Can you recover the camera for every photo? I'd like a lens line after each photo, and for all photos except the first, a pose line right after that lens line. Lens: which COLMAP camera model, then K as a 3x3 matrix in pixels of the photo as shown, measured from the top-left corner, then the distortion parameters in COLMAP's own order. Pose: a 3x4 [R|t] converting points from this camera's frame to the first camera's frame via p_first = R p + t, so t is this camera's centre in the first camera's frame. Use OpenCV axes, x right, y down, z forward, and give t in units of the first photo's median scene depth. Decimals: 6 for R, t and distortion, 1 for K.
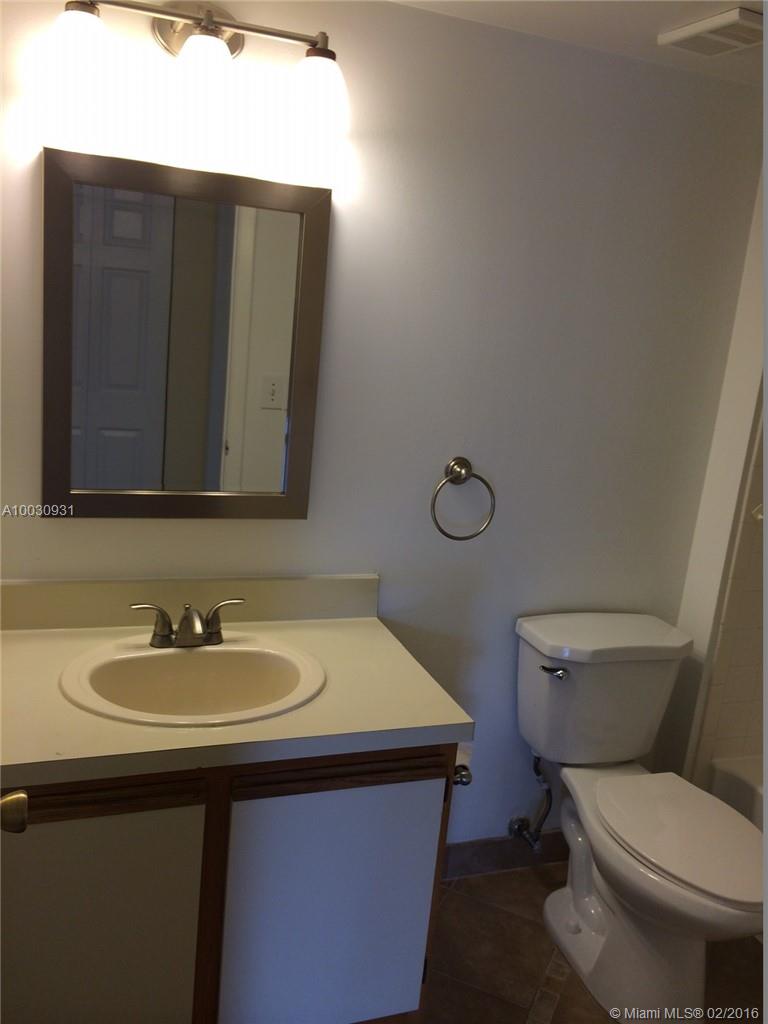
lens RADIAL K [[875.9, 0, 384.0], [0, 875.9, 512.0], [0, 0, 1]] dist [0.059252, -0.086678]
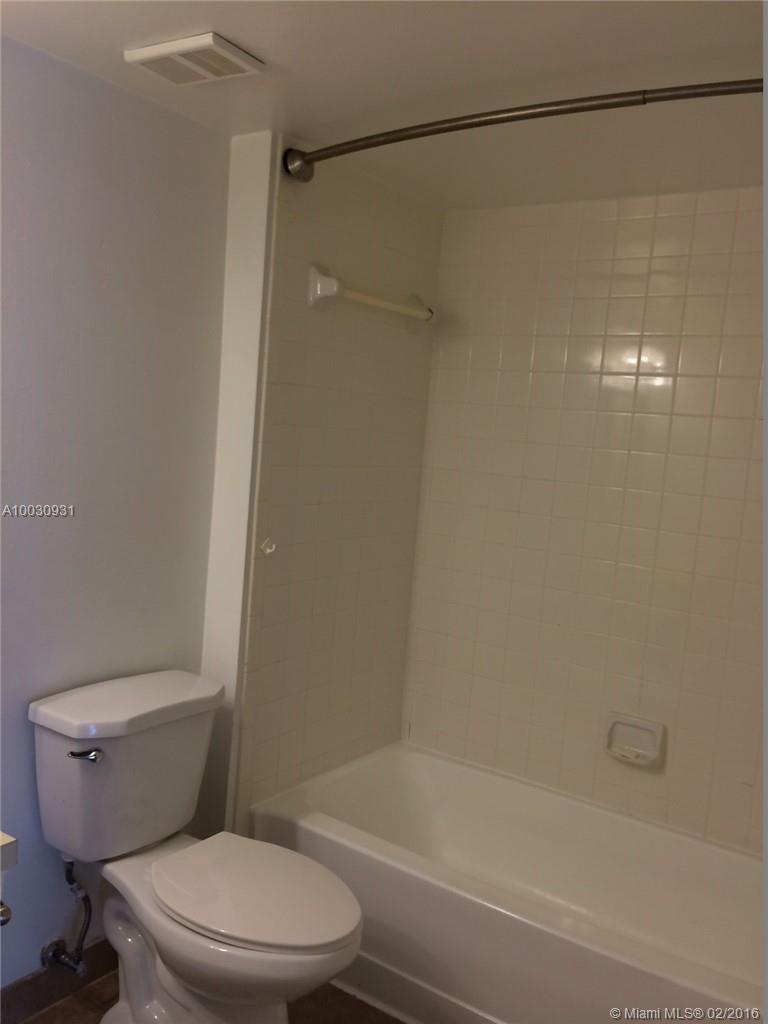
lens RADIAL K [[875.9, 0, 384.0], [0, 875.9, 512.0], [0, 0, 1]] dist [0.059252, -0.086678]
pose [[0.813359, -0.088614, 0.574973, -0.040719], [0.132744, 0.990528, -0.035122, 0.014287], [-0.566415, 0.104891, 0.817418, 0.097968]]
